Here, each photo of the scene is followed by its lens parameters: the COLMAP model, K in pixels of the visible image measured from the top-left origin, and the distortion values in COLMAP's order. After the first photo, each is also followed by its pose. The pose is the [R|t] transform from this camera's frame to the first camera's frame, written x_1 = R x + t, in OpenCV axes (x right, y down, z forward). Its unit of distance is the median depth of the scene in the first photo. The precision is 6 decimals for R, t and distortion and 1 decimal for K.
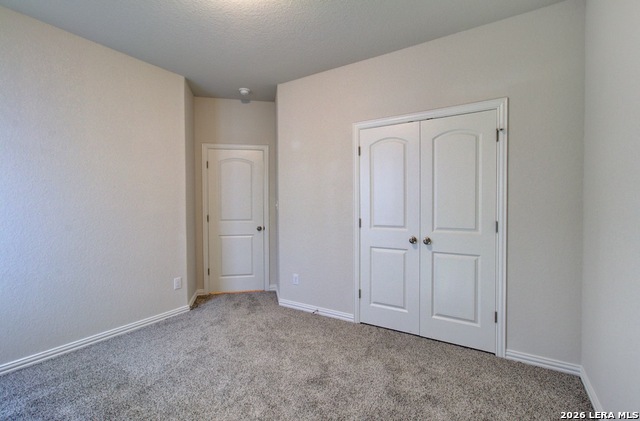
lens RADIAL K [[293.4, 0, 318.3], [0, 293.4, 210.4], [0, 0, 1]] dist [0.002655, 0.000318]
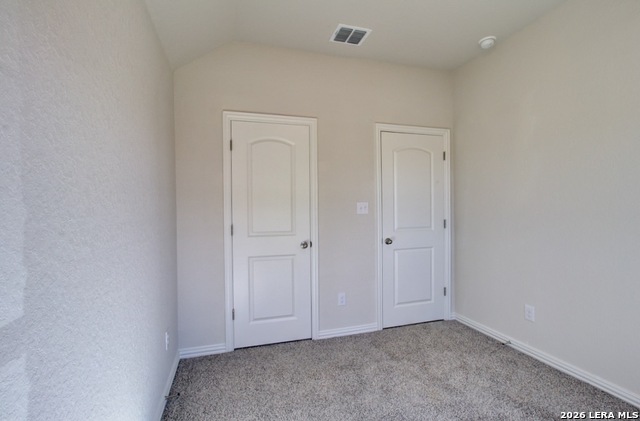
lens RADIAL K [[320.7, 0, 316.3], [0, 320.7, 205.9], [0, 0, 1]] dist [-0.002518, -0.000046]
pose [[0.659139, -0.016506, 0.751840, -0.801227], [0.030945, 0.999508, -0.005186, -0.032817], [-0.751384, 0.026684, 0.659325, 0.433965]]
